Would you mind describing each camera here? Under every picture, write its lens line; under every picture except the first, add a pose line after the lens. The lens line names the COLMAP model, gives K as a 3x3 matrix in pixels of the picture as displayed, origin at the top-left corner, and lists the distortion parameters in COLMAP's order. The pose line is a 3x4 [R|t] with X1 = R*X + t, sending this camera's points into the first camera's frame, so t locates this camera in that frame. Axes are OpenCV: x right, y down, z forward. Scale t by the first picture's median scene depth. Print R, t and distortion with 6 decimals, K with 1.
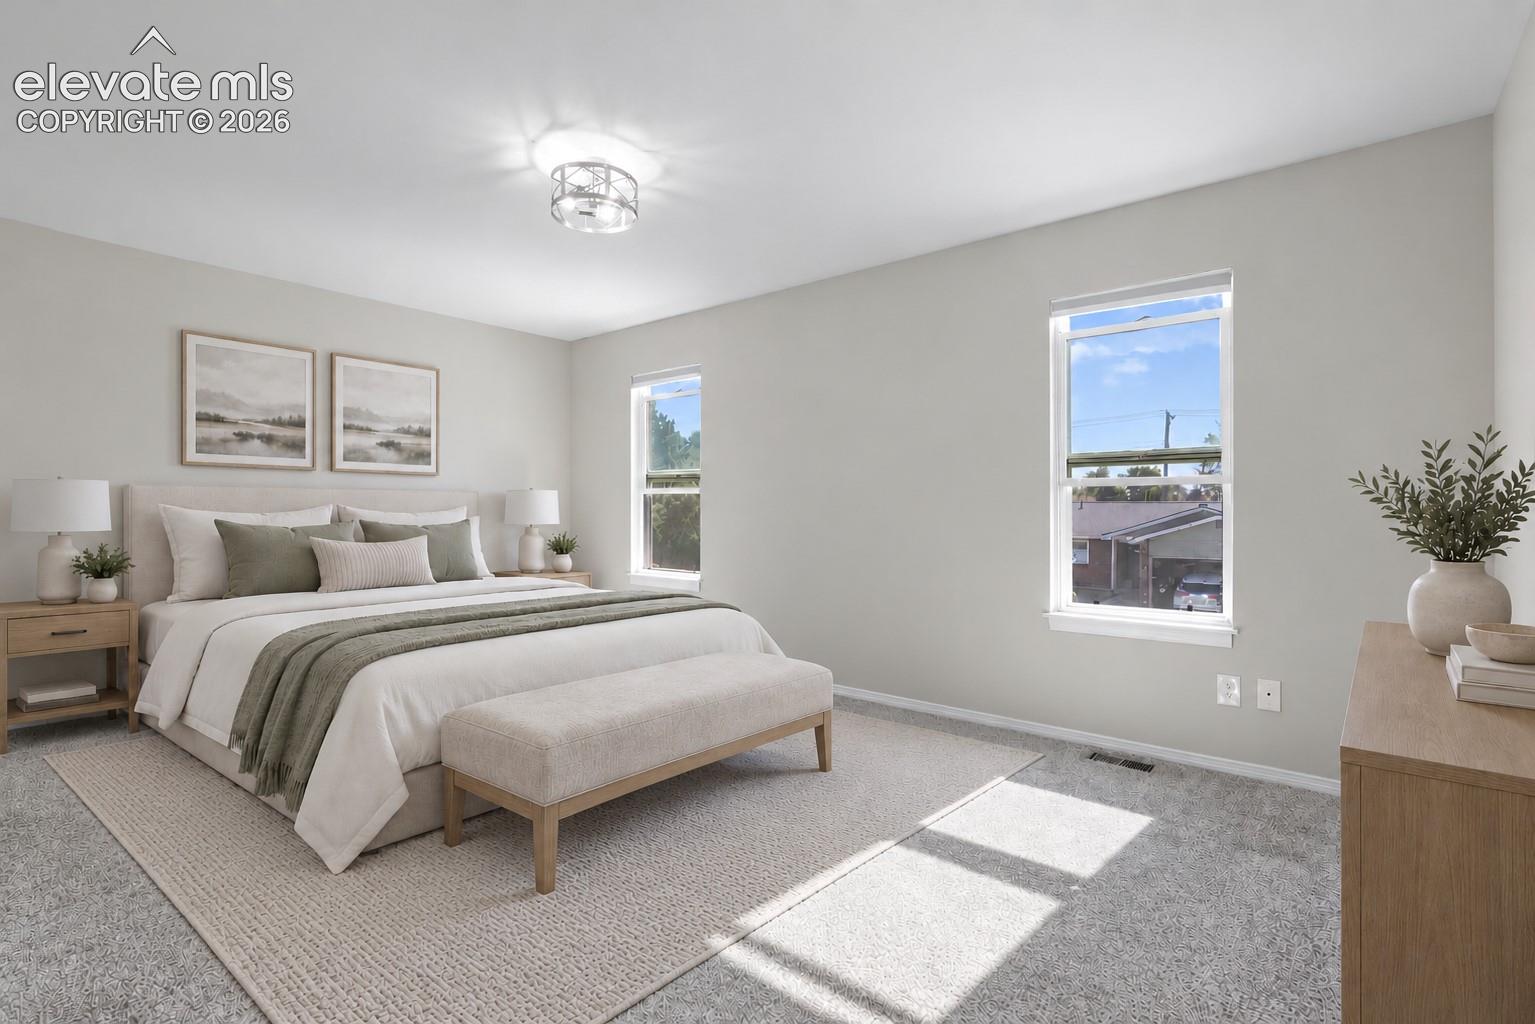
lens RADIAL K [[711.2, 0, 775.6], [0, 711.2, 516.3], [0, 0, 1]] dist [-0.000361, 0.000306]
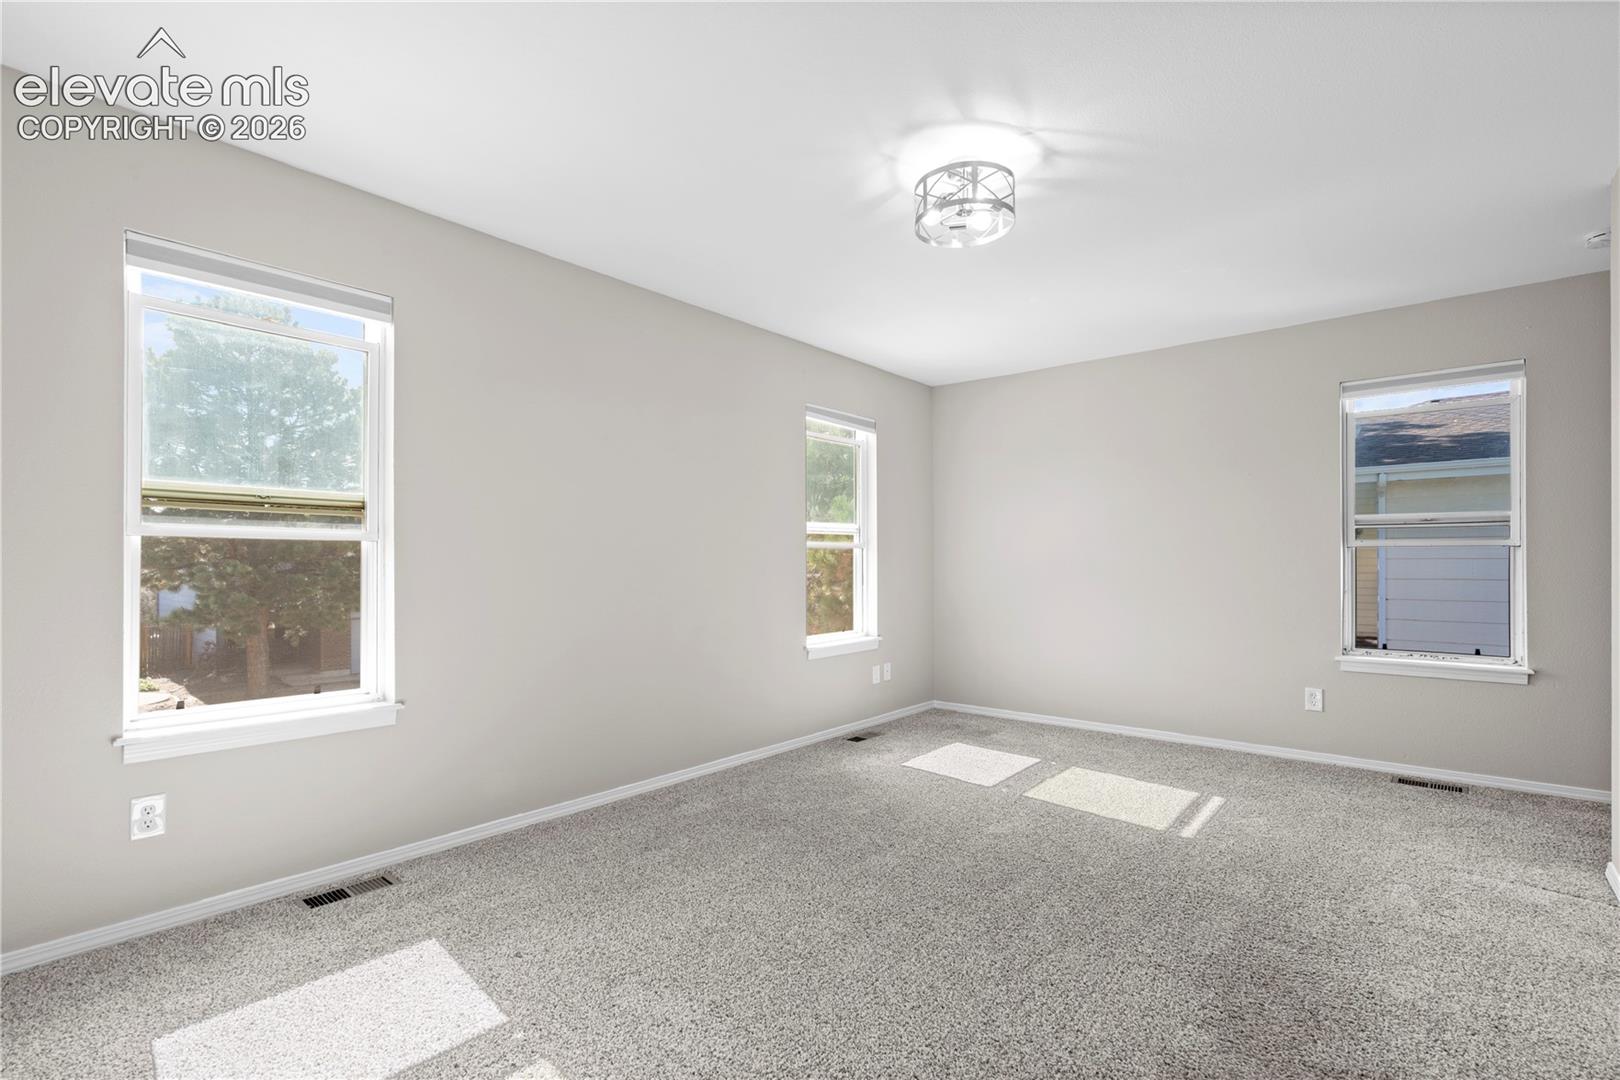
lens RADIAL K [[758.7, 0, 812.1], [0, 758.7, 559.9], [0, 0, 1]] dist [0.001133, 0.000134]
pose [[-0.002537, 0.001102, 0.999996, -1.159241], [0.009973, 0.999950, -0.001076, -0.021510], [-0.999947, 0.009970, -0.002547, 1.184744]]
